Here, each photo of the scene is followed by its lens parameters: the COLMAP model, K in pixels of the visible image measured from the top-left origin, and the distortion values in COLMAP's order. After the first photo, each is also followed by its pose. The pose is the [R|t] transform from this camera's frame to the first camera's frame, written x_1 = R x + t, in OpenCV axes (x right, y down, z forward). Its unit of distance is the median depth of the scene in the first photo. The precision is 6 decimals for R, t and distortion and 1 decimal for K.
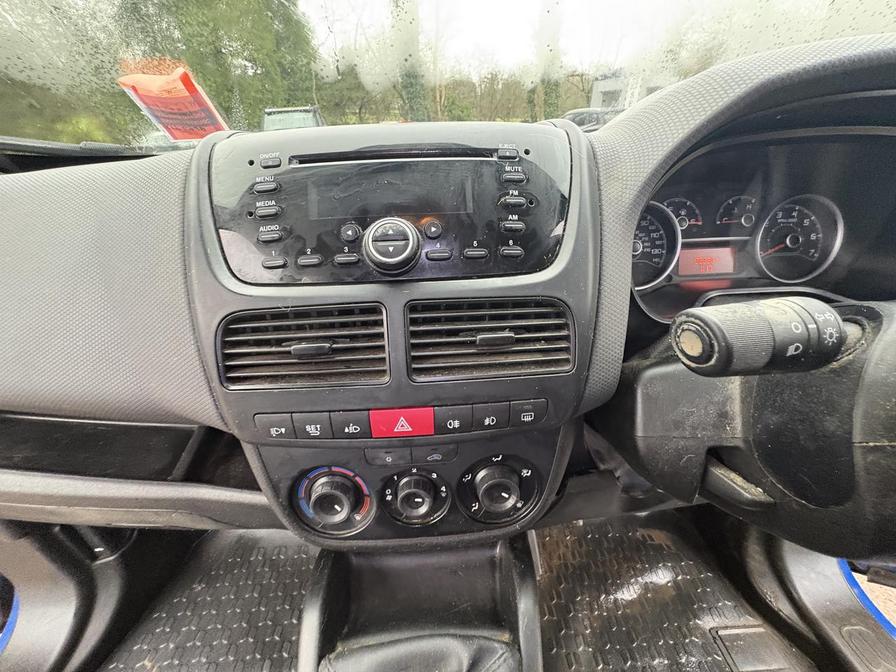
lens RADIAL K [[361.0, 0, 447.3], [0, 361.0, 337.5], [0, 0, 1]] dist [-0.001286, -0.000633]
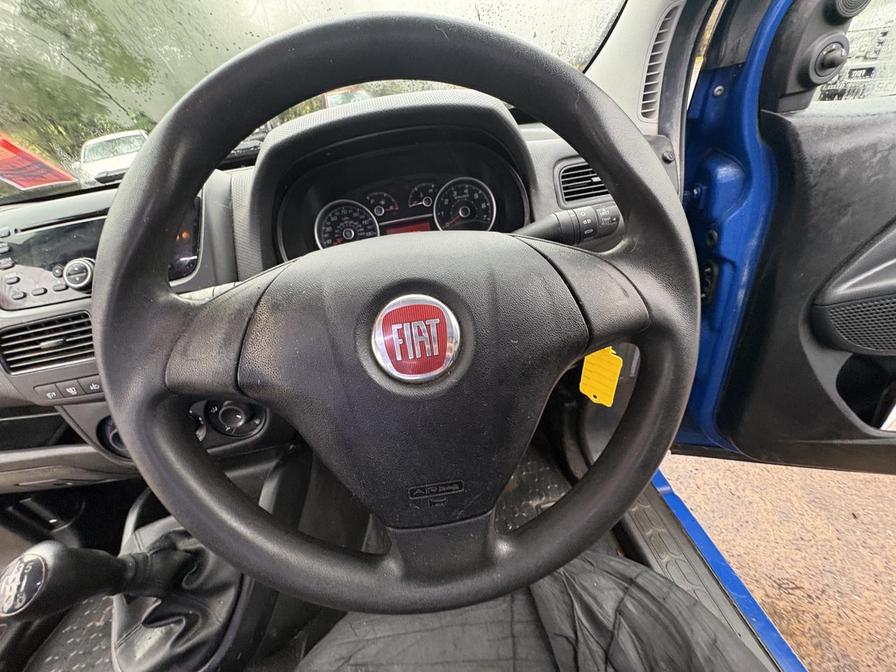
lens RADIAL K [[361.0, 0, 448.7], [0, 361.0, 333.8], [0, 0, 1]] dist [-0.001286, -0.000633]
pose [[0.988896, -0.147986, 0.013632, 1.071604], [0.146383, 0.985782, 0.082500, 0.088560], [-0.025647, -0.079589, 0.996498, -0.534756]]
